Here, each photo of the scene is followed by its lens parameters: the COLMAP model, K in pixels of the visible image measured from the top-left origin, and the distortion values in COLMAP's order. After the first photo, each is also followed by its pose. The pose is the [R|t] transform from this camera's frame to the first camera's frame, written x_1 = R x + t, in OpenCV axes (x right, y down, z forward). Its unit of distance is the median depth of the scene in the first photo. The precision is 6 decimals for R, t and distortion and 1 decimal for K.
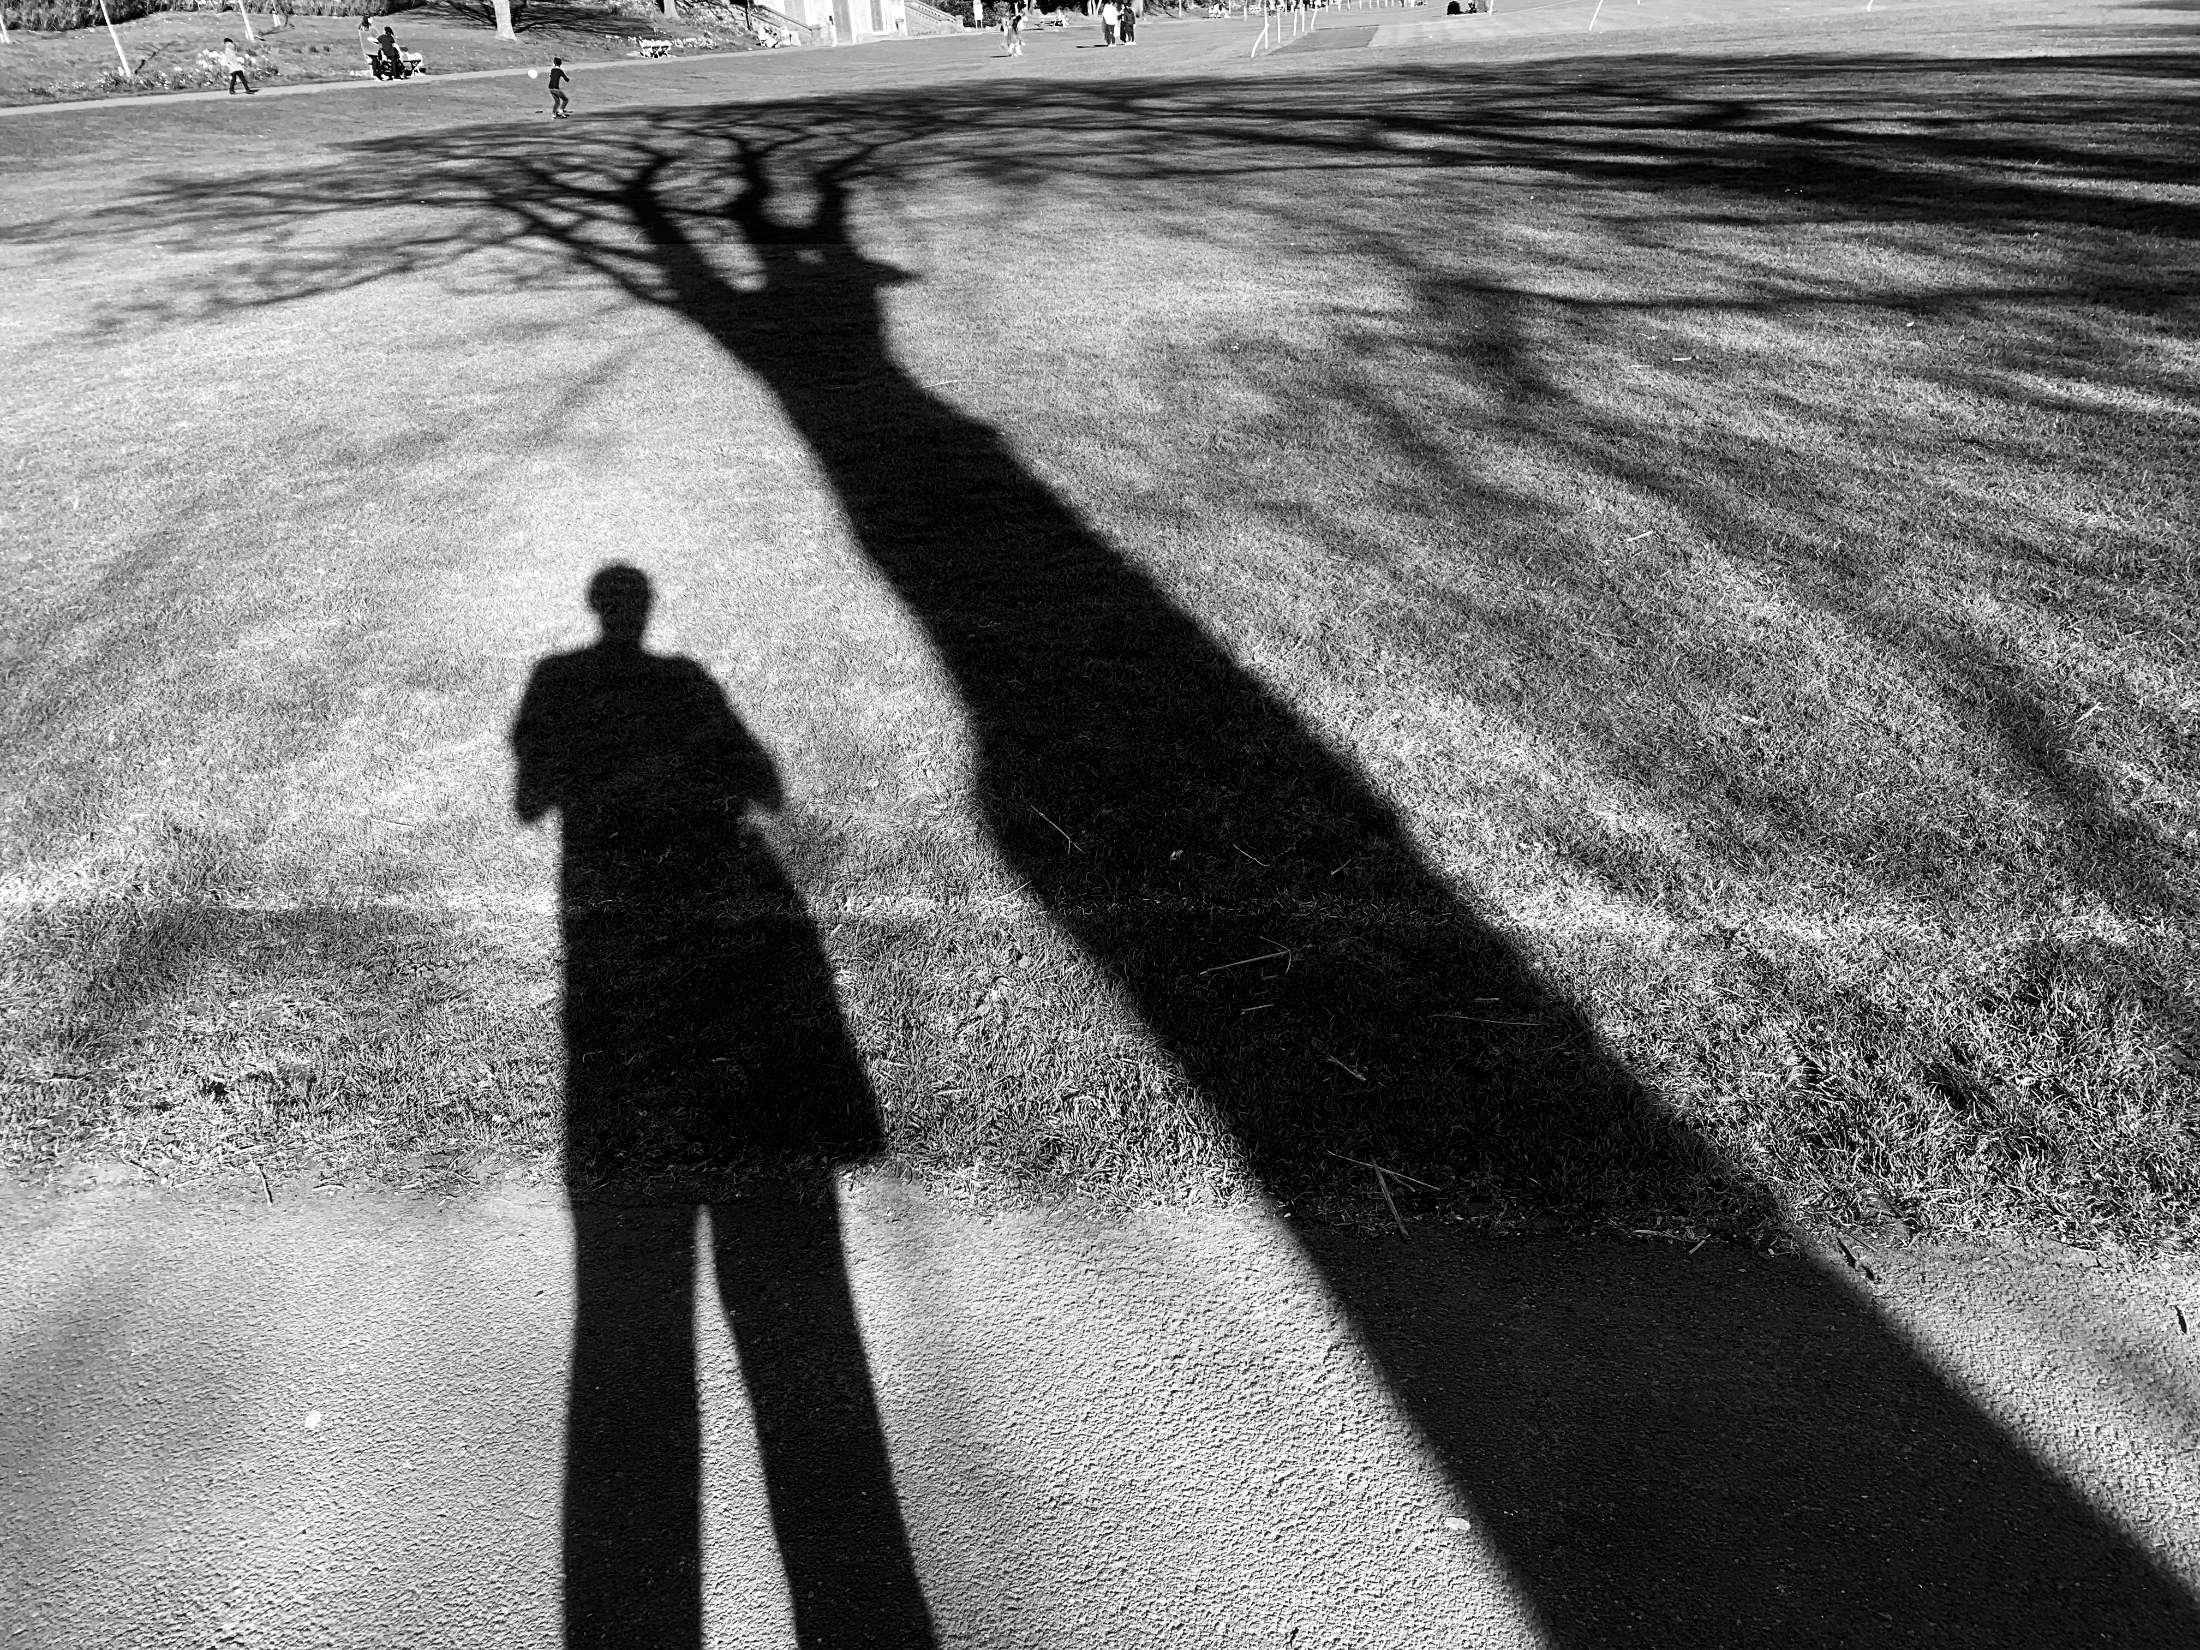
lens RADIAL K [[1799.7, 0, 1076.1], [0, 1799.7, 832.6], [0, 0, 1]] dist [0.024807, -0.015914]
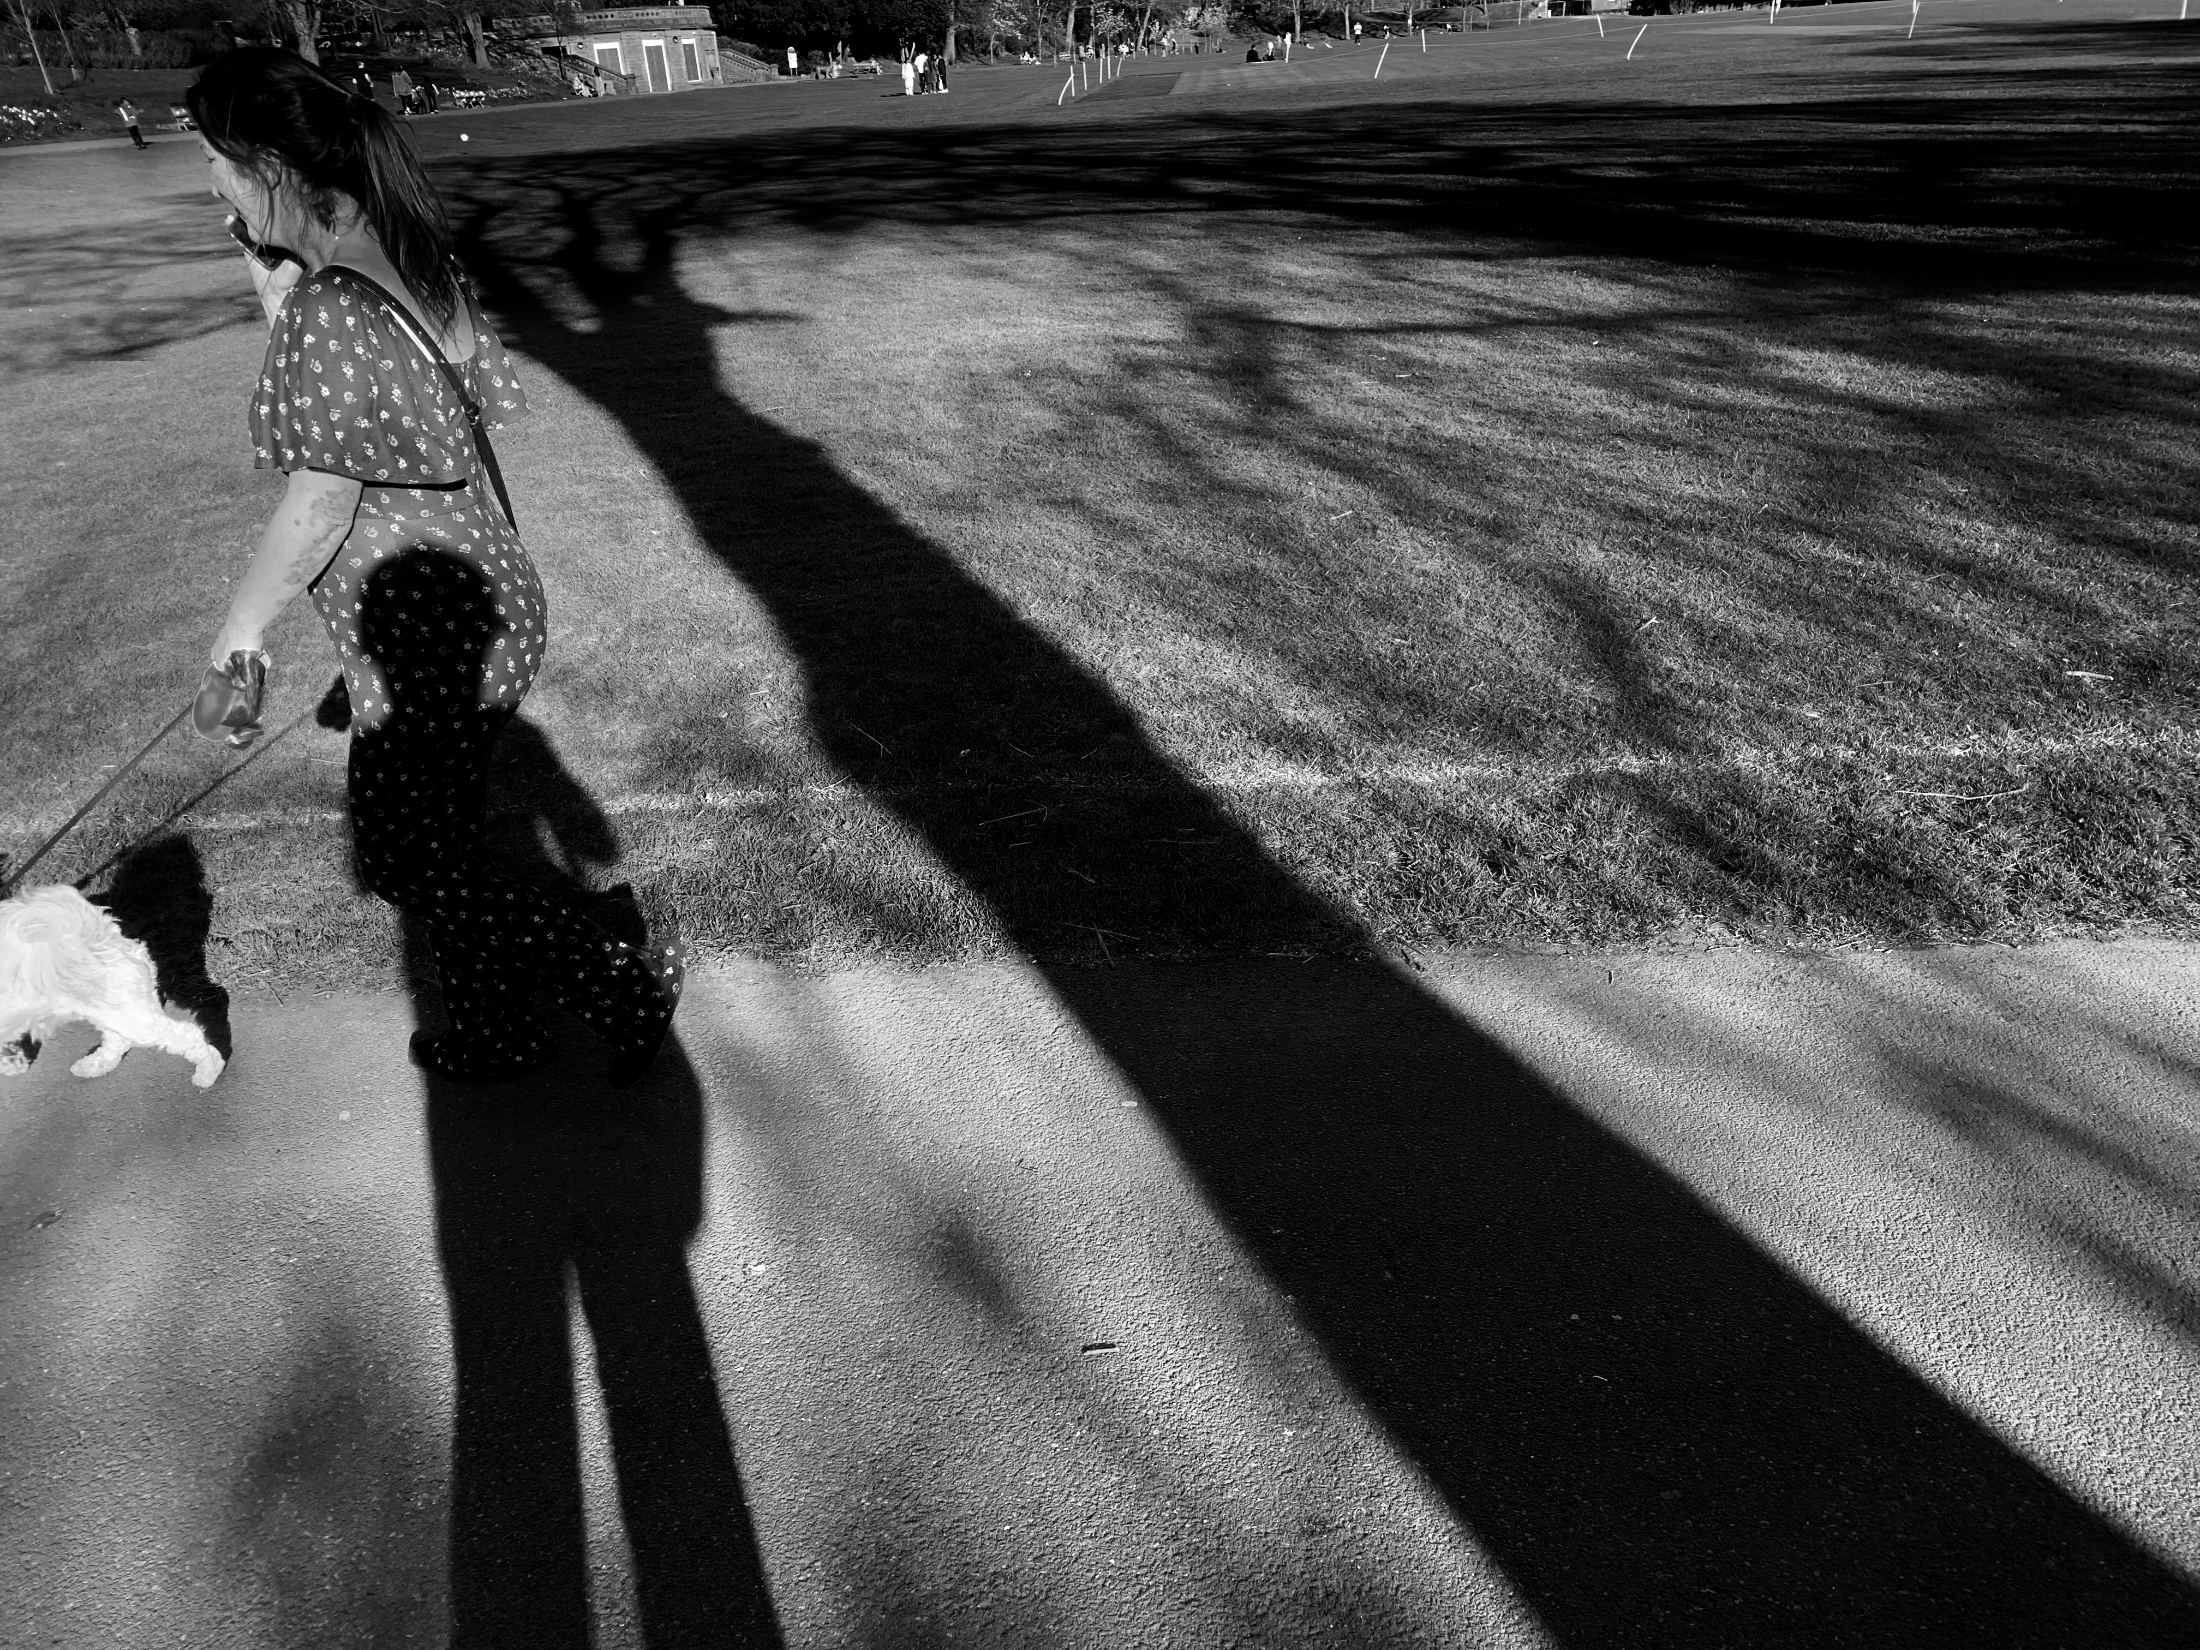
lens RADIAL K [[1799.7, 0, 1076.1], [0, 1799.7, 832.6], [0, 0, 1]] dist [0.024807, -0.015914]
pose [[0.995637, -0.041211, 0.083713, 0.010616], [0.042905, 0.998907, -0.018539, 0.040487], [-0.082857, 0.022050, 0.996317, -0.122795]]
